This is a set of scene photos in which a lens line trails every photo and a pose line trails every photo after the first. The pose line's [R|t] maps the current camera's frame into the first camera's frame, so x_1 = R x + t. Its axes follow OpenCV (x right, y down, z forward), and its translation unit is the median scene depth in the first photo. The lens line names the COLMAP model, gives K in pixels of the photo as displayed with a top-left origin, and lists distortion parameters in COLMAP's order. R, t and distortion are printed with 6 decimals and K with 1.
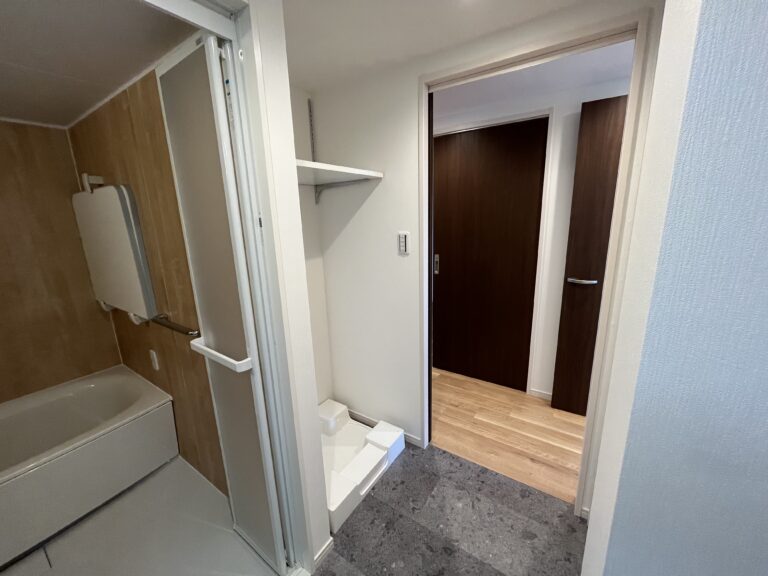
lens RADIAL K [[308.4, 0, 383.6], [0, 308.4, 284.9], [0, 0, 1]] dist [-0.003091, -0.000028]
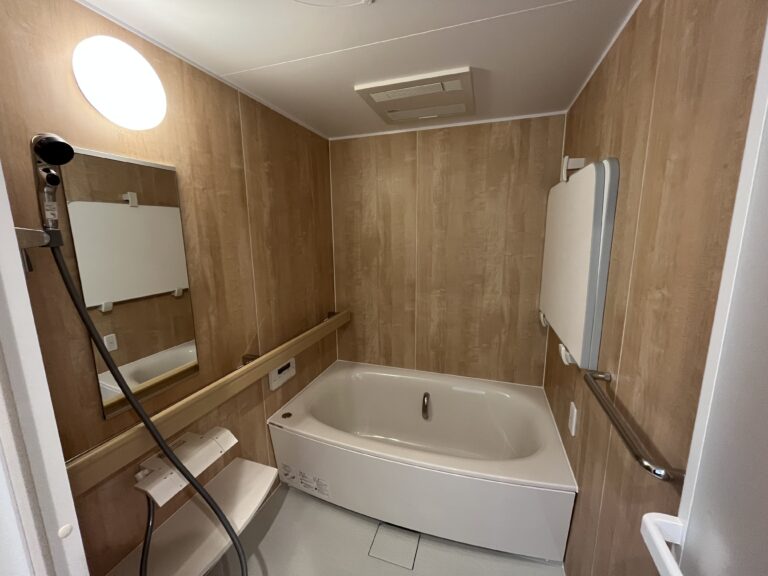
lens RADIAL K [[308.4, 0, 383.6], [0, 308.4, 284.9], [0, 0, 1]] dist [-0.003091, -0.000028]
pose [[0.268688, 0.197124, -0.942841, -0.291233], [-0.212300, 0.966884, 0.141650, -0.058712], [0.939540, 0.162106, 0.301640, 0.376318]]
